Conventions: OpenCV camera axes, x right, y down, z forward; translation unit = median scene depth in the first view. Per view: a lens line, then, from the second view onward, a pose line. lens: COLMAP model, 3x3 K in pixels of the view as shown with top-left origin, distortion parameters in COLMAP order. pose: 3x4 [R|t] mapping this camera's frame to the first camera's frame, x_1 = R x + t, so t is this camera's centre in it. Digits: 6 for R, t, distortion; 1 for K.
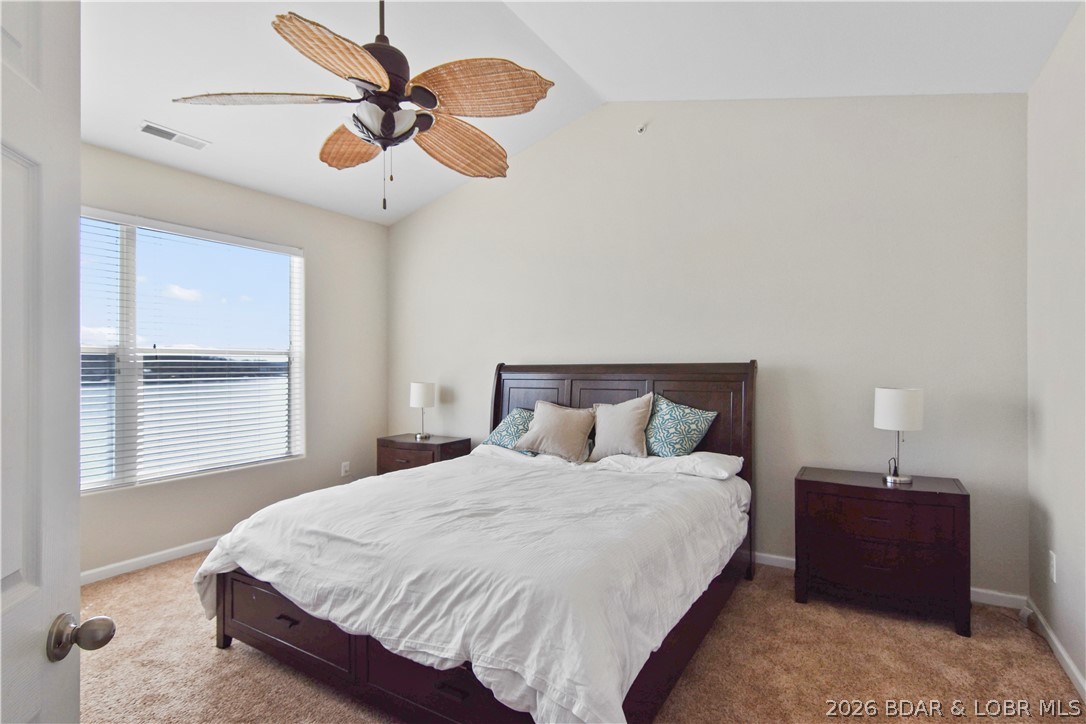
lens RADIAL K [[525.6, 0, 547.7], [0, 525.6, 370.1], [0, 0, 1]] dist [0.006026, -0.008261]
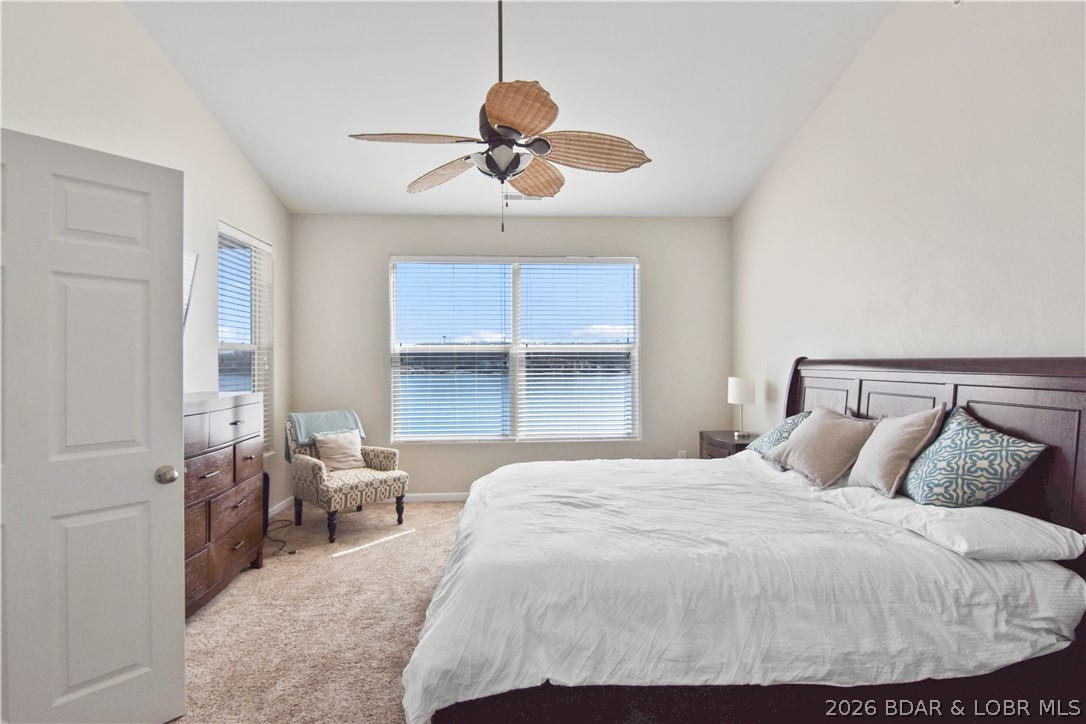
lens RADIAL K [[525.6, 0, 547.7], [0, 525.6, 370.1], [0, 0, 1]] dist [0.006026, -0.008261]
pose [[0.566838, 0.017104, -0.823652, 0.488307], [-0.004092, 0.999831, 0.017947, -0.007798], [0.823819, -0.006802, 0.566812, 0.256950]]
